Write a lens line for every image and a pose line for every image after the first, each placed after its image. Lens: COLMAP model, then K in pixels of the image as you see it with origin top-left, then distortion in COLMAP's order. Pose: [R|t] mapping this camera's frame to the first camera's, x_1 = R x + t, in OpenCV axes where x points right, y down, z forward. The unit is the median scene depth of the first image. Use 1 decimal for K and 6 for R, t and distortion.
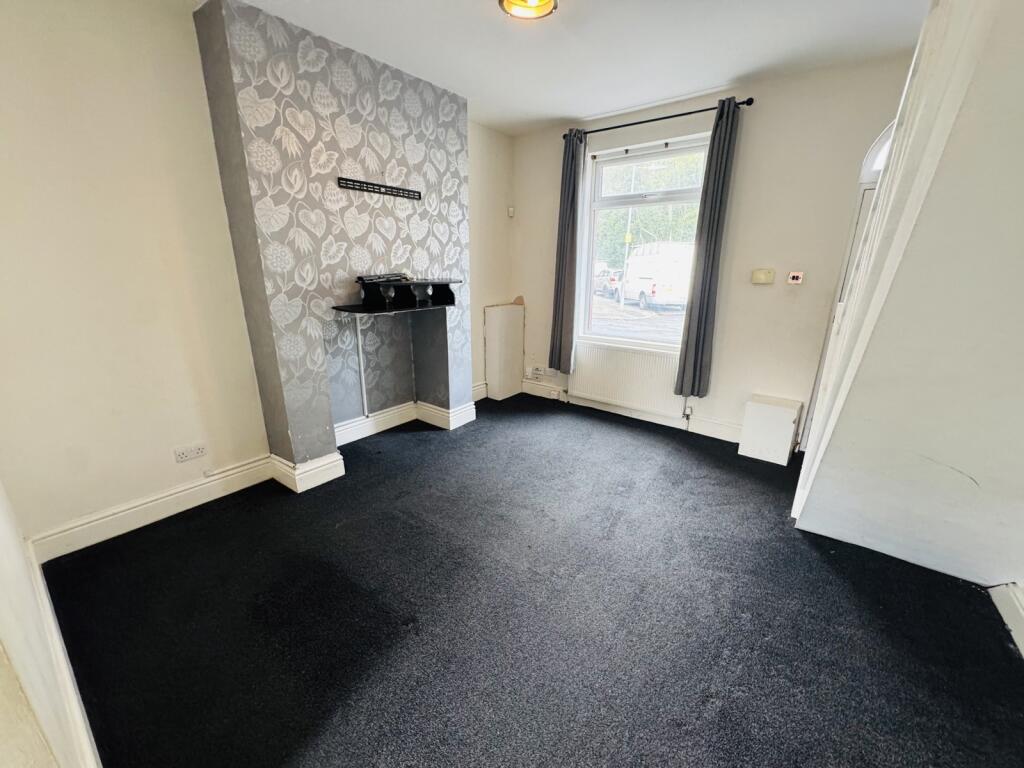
lens RADIAL K [[407.6, 0, 512.3], [0, 407.6, 384.4], [0, 0, 1]] dist [-0.002161, -0.000446]
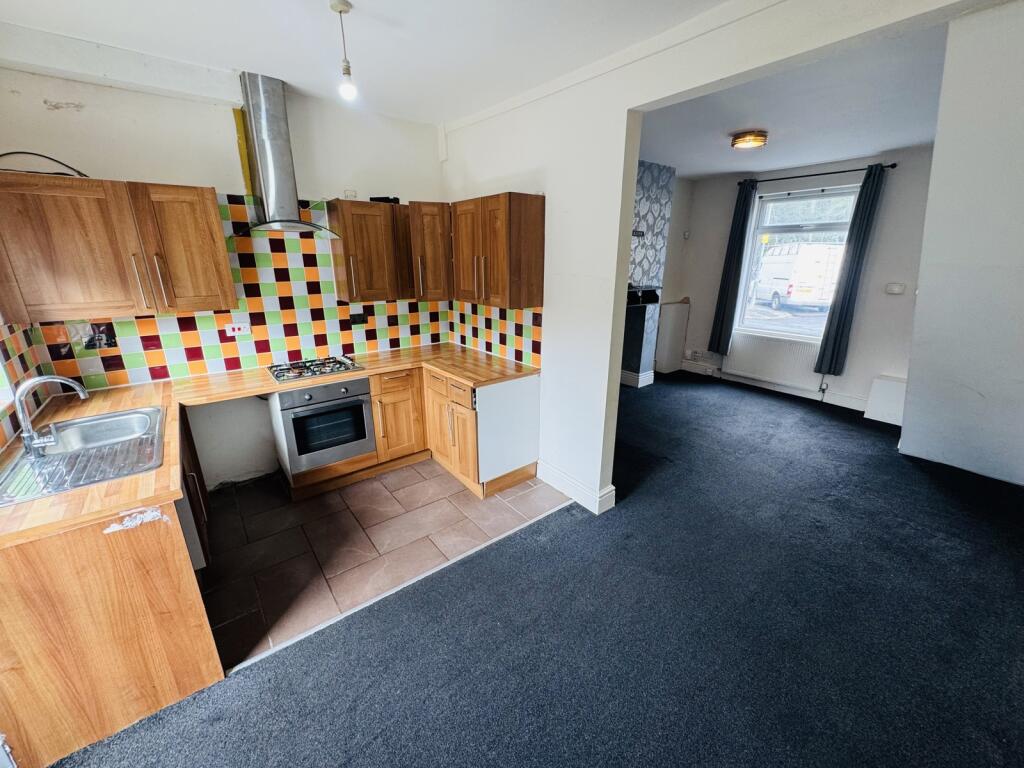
lens RADIAL K [[407.6, 0, 512.7], [0, 407.6, 383.6], [0, 0, 1]] dist [-0.002161, -0.000446]
pose [[0.969240, 0.073988, -0.234733, -0.271727], [-0.071351, 0.997256, 0.019717, 0.110628], [0.235548, -0.002362, 0.971860, -0.595099]]
